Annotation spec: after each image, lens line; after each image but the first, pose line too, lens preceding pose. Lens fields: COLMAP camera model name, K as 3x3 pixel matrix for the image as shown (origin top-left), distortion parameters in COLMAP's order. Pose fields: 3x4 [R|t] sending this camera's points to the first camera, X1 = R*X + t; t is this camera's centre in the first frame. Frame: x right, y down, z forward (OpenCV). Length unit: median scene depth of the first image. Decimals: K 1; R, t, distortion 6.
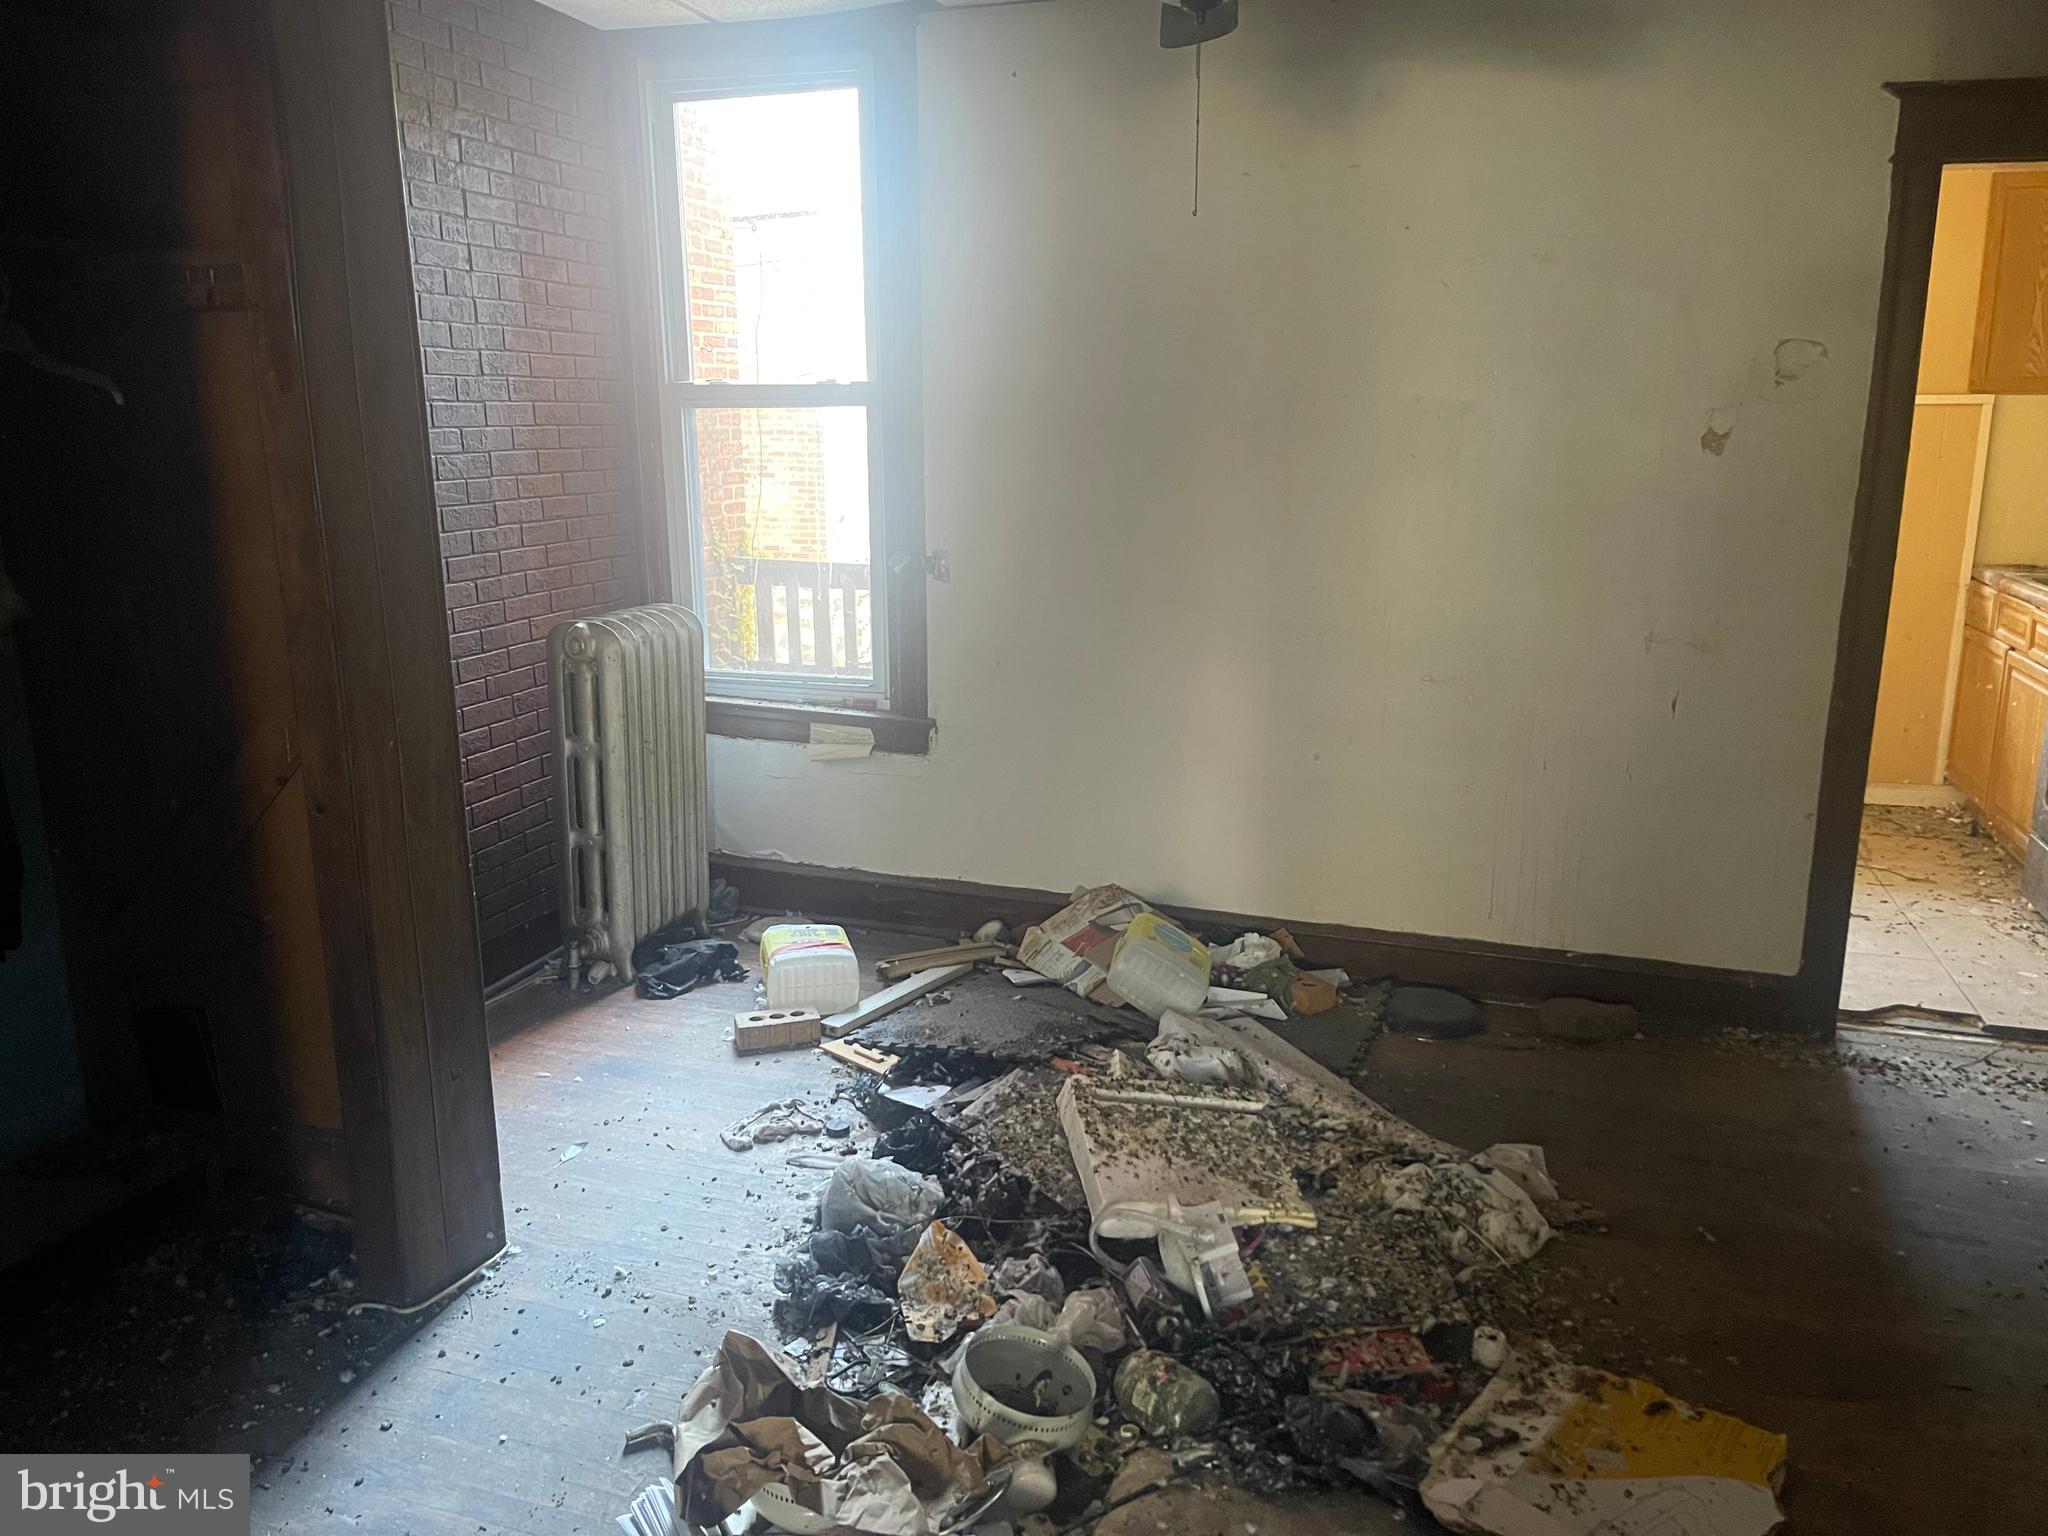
lens RADIAL K [[1534.3, 0, 1015.3], [0, 1534.3, 766.8], [0, 0, 1]] dist [0.023314, -0.019540]
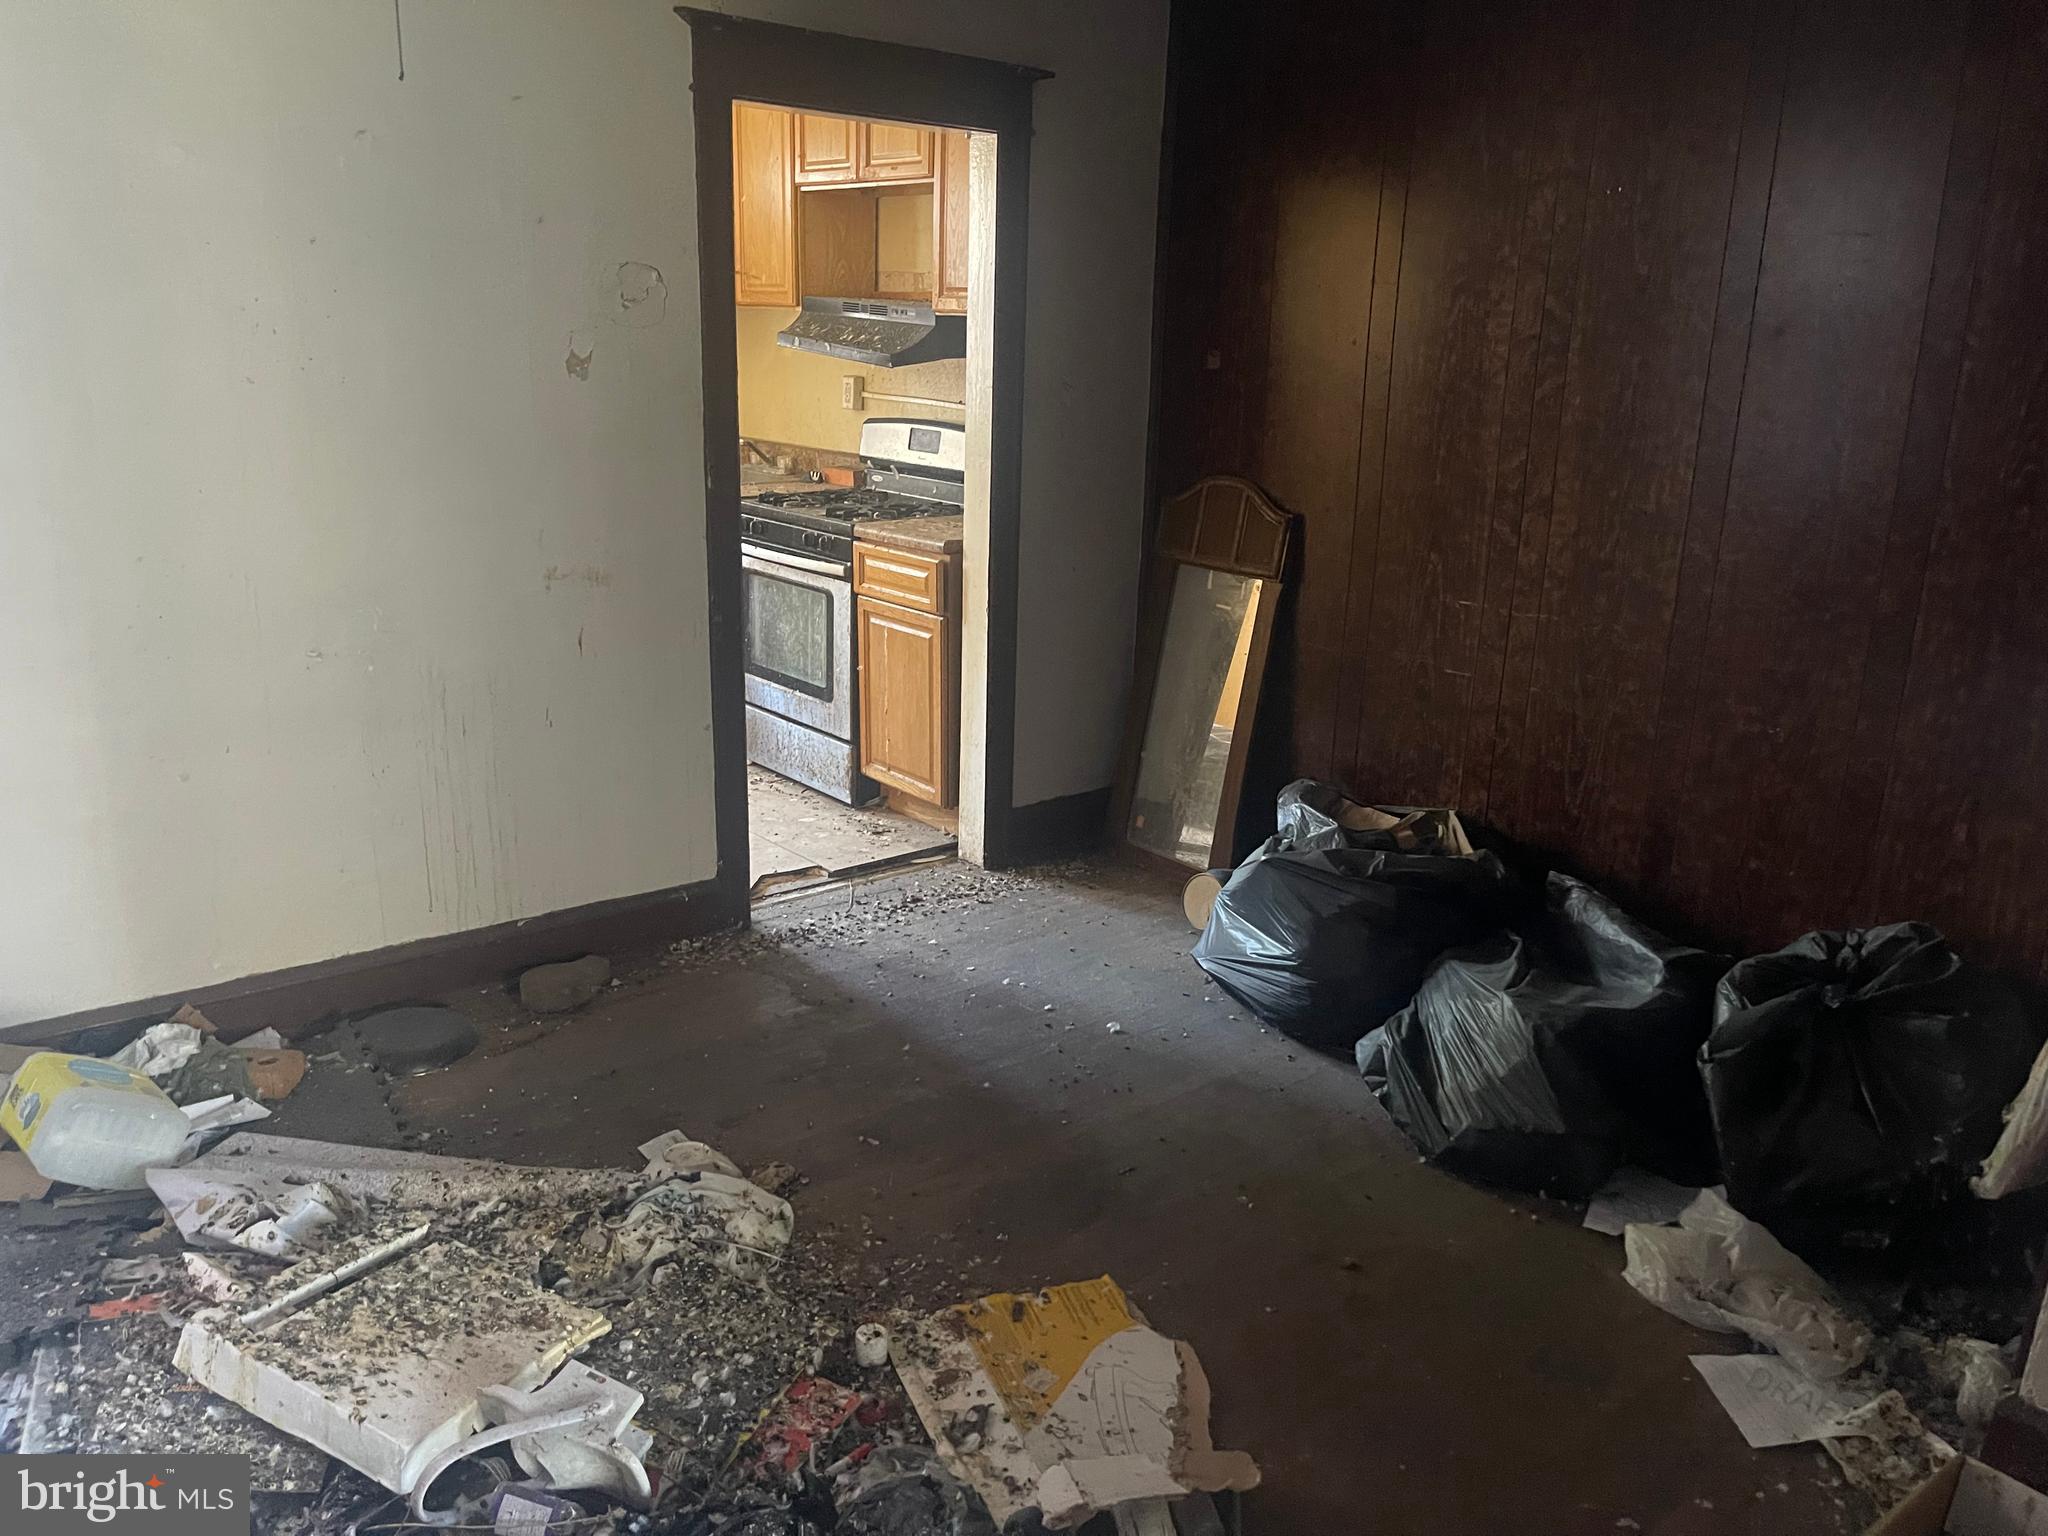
lens RADIAL K [[1534.3, 0, 1025.3], [0, 1534.3, 760.2], [0, 0, 1]] dist [0.023314, -0.019540]
pose [[0.518953, -0.217887, 0.826567, -0.292236], [0.151686, 0.975095, 0.161805, -0.099930], [-0.841237, 0.041409, 0.539079, 0.307756]]
